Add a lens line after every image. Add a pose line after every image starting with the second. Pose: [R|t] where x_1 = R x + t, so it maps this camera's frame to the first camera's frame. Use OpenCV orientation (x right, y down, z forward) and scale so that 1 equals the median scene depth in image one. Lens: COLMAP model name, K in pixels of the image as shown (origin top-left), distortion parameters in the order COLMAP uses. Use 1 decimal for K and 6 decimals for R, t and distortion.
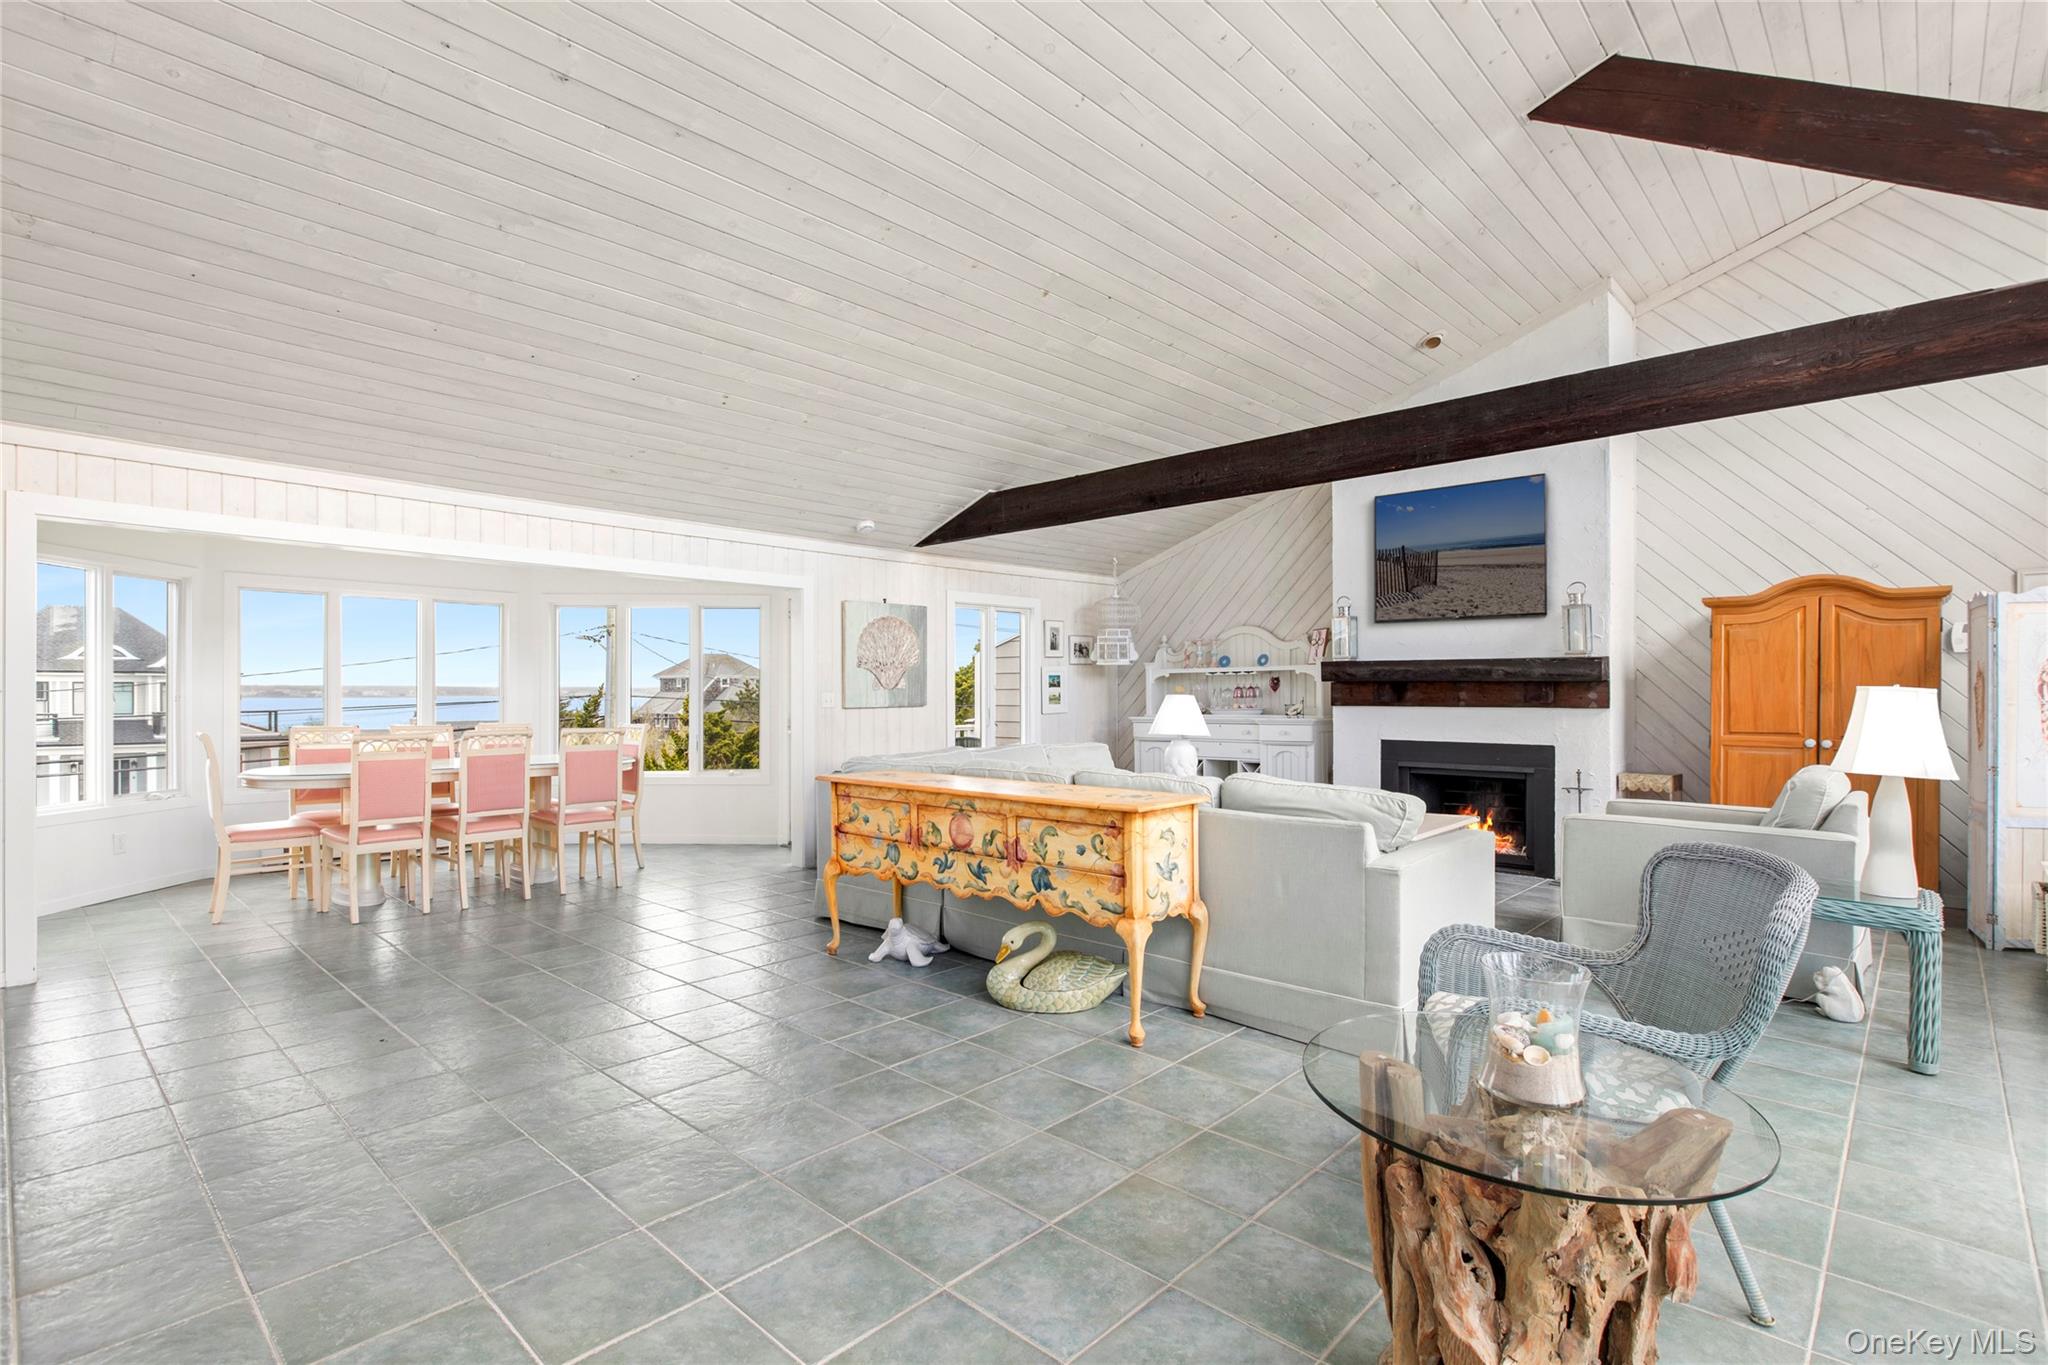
lens RADIAL K [[968.8, 0, 1024.4], [0, 968.8, 693.5], [0, 0, 1]] dist [0.000816, 0.000093]
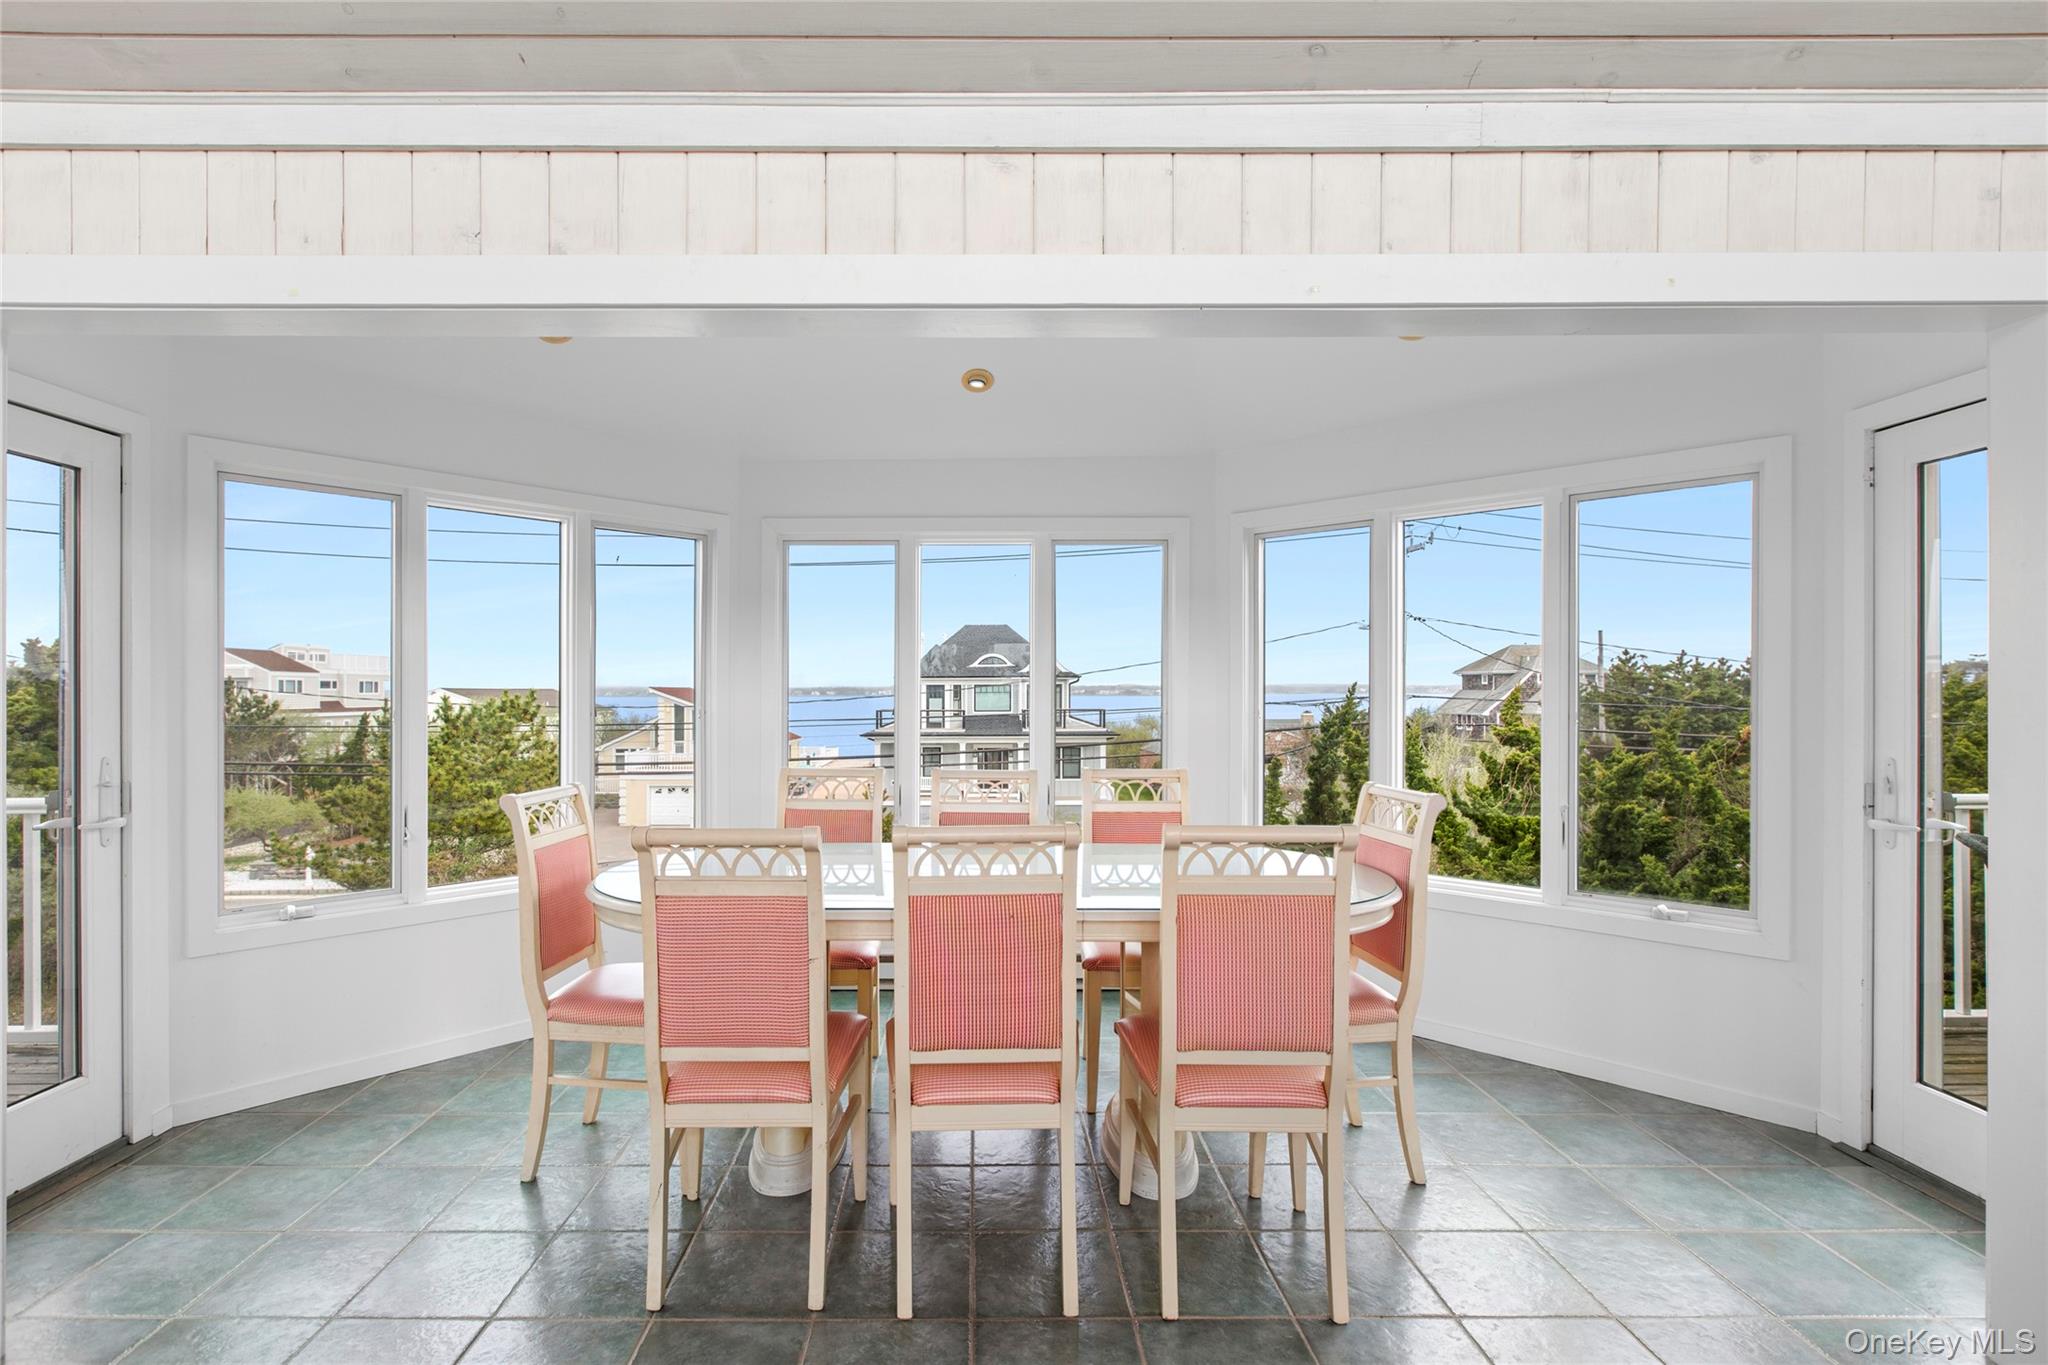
lens RADIAL K [[995.4, 0, 968.1], [0, 995.4, 691.6], [0, 0, 1]] dist [0.001085, 0.000098]
pose [[0.681405, -0.003221, -0.731900, -0.237232], [0.003043, 0.999994, -0.001568, -0.008905], [0.731901, -0.001159, 0.681410, 0.619756]]
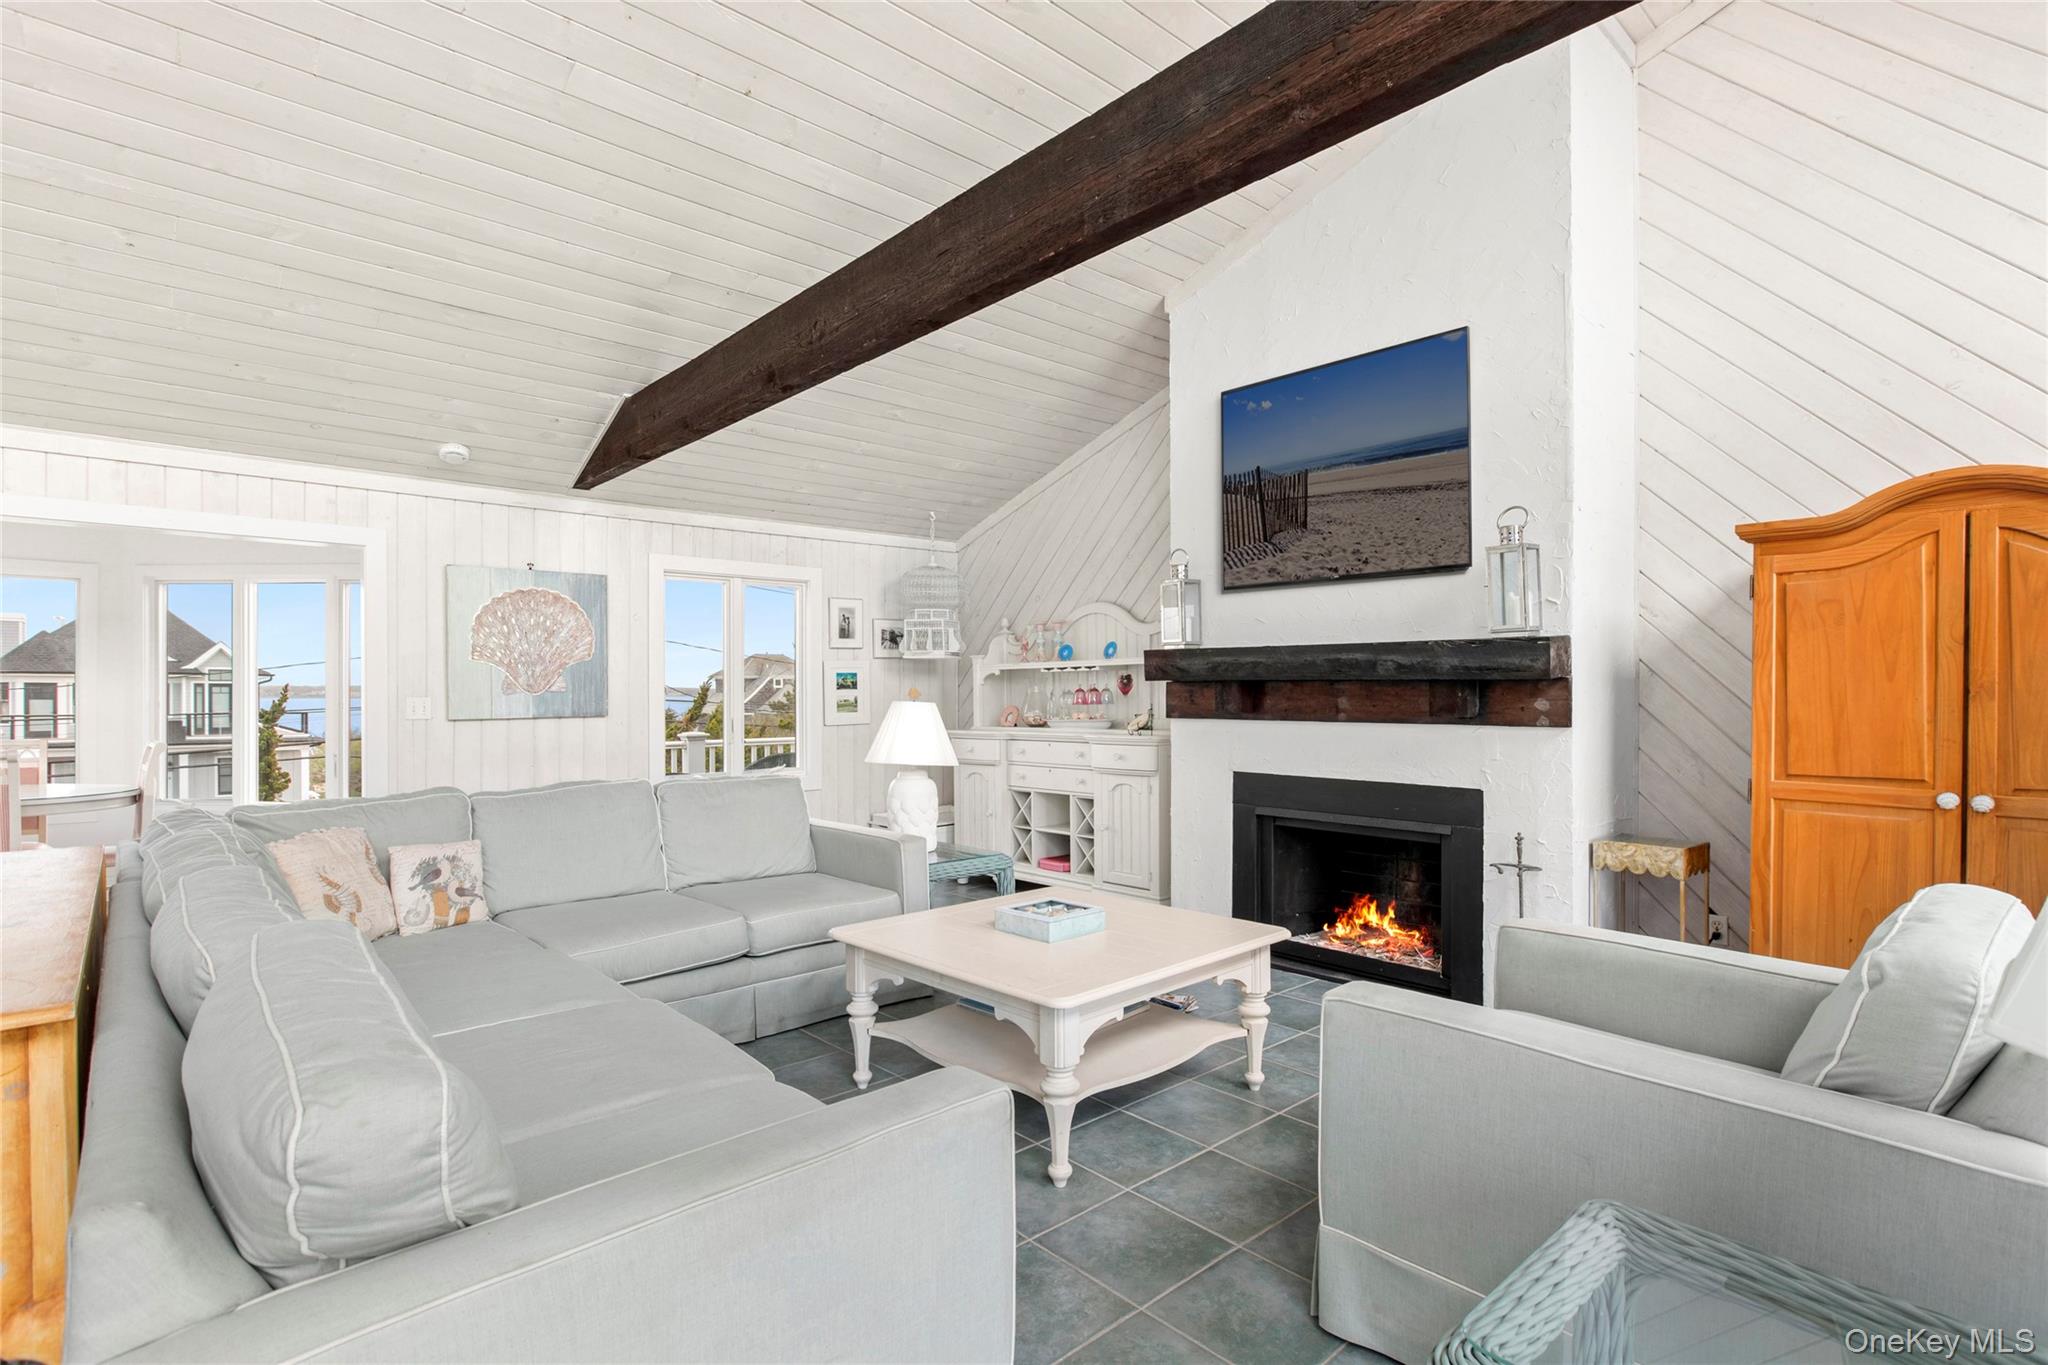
lens RADIAL K [[977.5, 0, 1023.8], [0, 977.5, 694.8], [0, 0, 1]] dist [-0.001890, 0.000288]
pose [[0.996249, 0.000112, -0.086531, 0.294753], [-0.000042, 1.000000, 0.000808, -0.003679], [0.086531, -0.000801, 0.996249, 0.354961]]
